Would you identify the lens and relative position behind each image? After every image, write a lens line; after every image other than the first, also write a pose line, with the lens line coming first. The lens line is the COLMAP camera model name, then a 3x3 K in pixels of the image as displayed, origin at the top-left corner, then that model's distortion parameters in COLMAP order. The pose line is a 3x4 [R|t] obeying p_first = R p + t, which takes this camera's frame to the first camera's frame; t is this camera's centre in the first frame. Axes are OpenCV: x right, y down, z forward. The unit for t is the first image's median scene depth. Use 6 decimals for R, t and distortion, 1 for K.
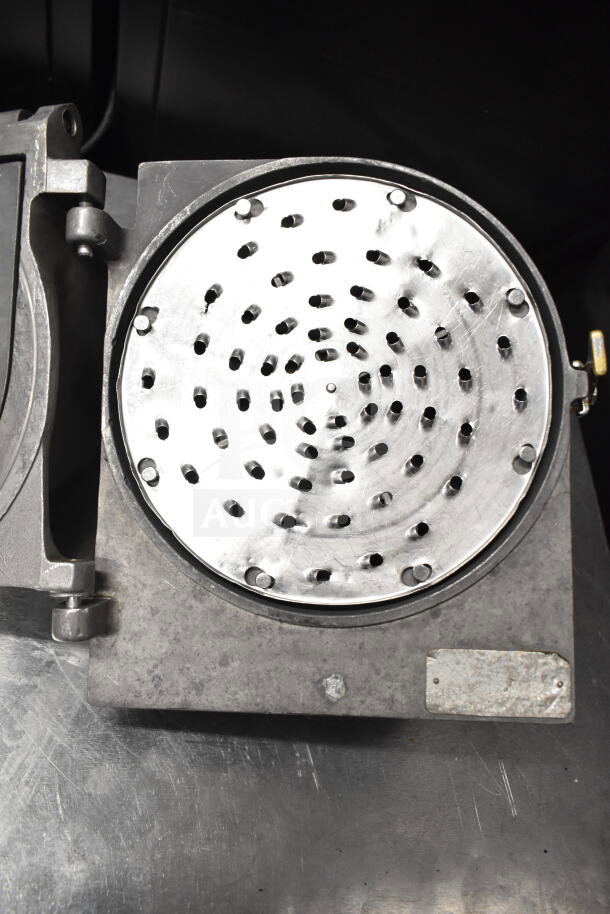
lens RADIAL K [[720.3, 0, 305.0], [0, 720.3, 457.0], [0, 0, 1]] dist [-0.010583, -0.001845]
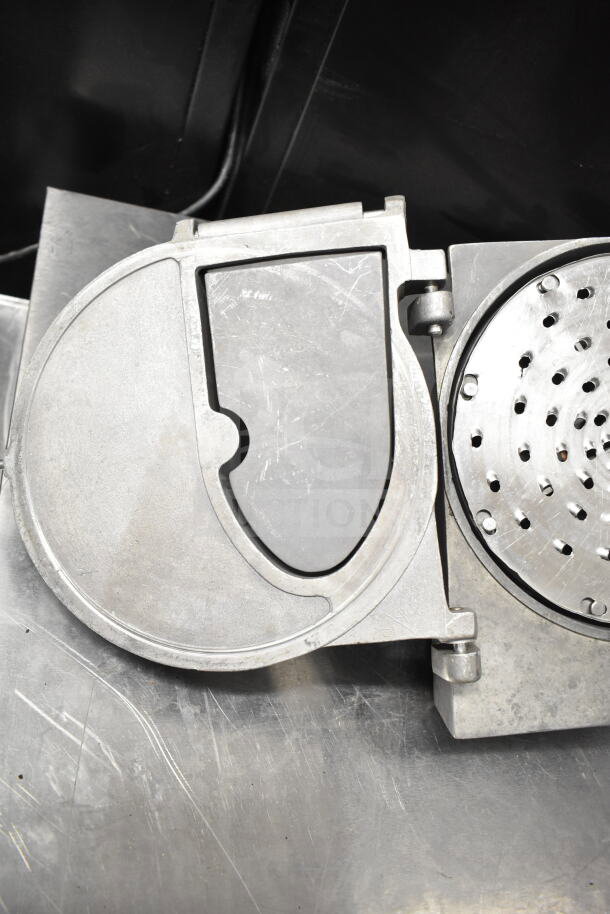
lens RADIAL K [[720.3, 0, 305.0], [0, 720.3, 457.0], [0, 0, 1]] dist [-0.010583, -0.001845]
pose [[0.987140, -0.073667, 0.141870, -0.658026], [0.076012, 0.997044, -0.011173, -0.090447], [-0.140628, 0.021813, 0.989822, -0.067054]]
